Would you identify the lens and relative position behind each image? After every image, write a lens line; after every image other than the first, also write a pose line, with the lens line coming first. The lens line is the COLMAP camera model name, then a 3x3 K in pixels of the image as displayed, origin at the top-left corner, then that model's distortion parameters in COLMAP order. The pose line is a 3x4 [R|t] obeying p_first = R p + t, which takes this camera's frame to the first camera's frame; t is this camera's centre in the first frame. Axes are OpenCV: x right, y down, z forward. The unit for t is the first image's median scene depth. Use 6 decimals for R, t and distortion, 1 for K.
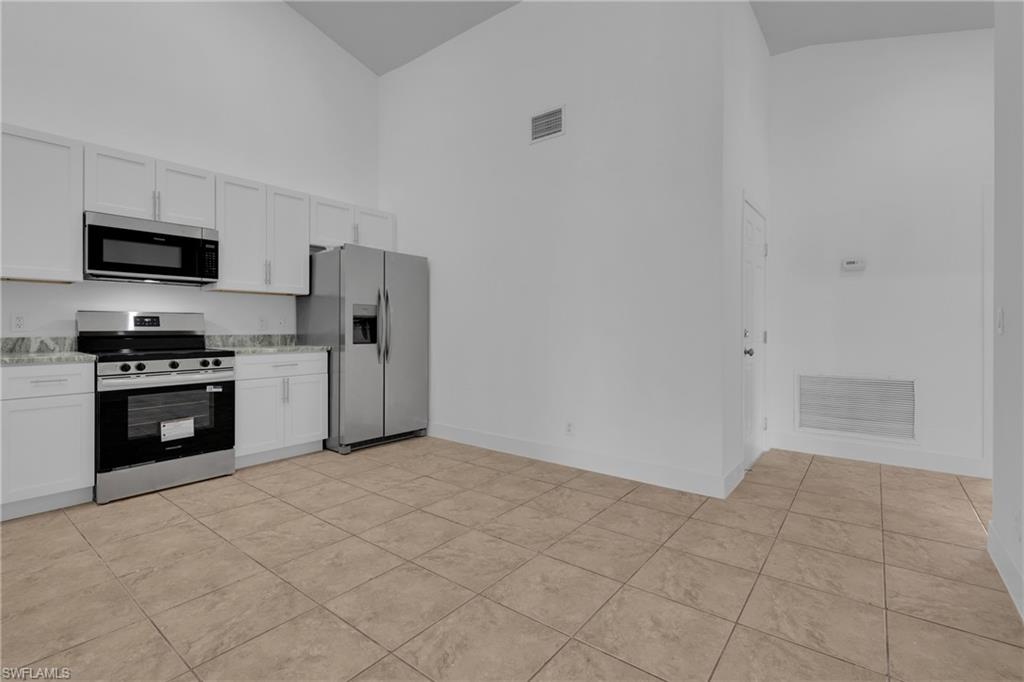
lens RADIAL K [[470.4, 0, 519.0], [0, 470.4, 326.2], [0, 0, 1]] dist [-0.015038, 0.005400]
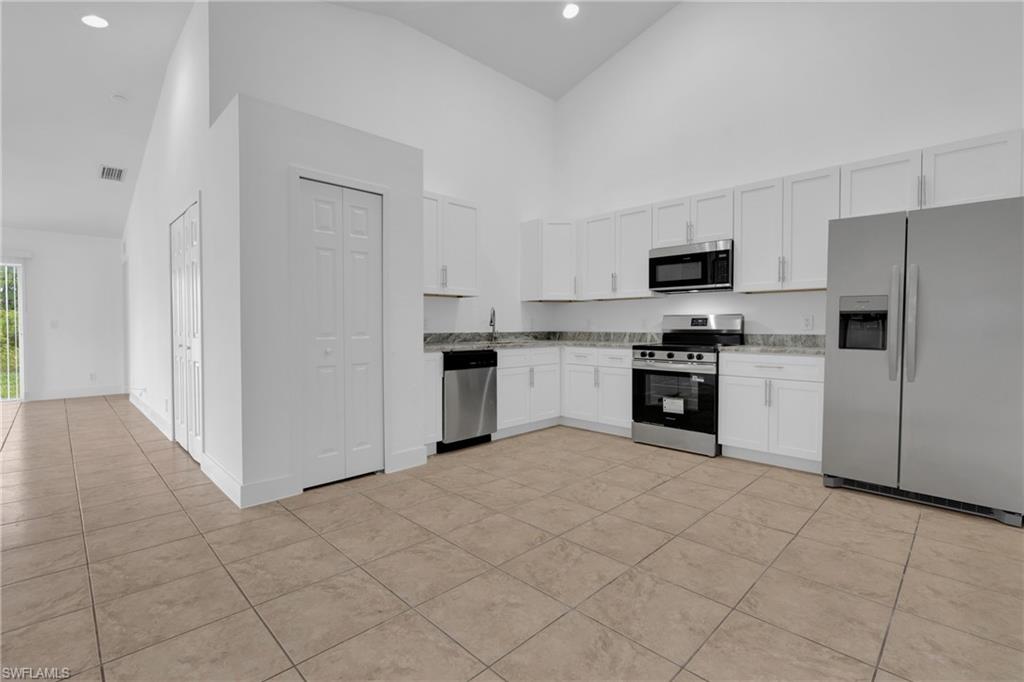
lens RADIAL K [[470.4, 0, 511.2], [0, 470.4, 336.9], [0, 0, 1]] dist [-0.015038, 0.005400]
pose [[-0.141730, 0.024617, -0.989599, 0.622602], [-0.000043, 0.999691, 0.024874, -0.001386], [0.989905, 0.003568, -0.141685, 0.744242]]
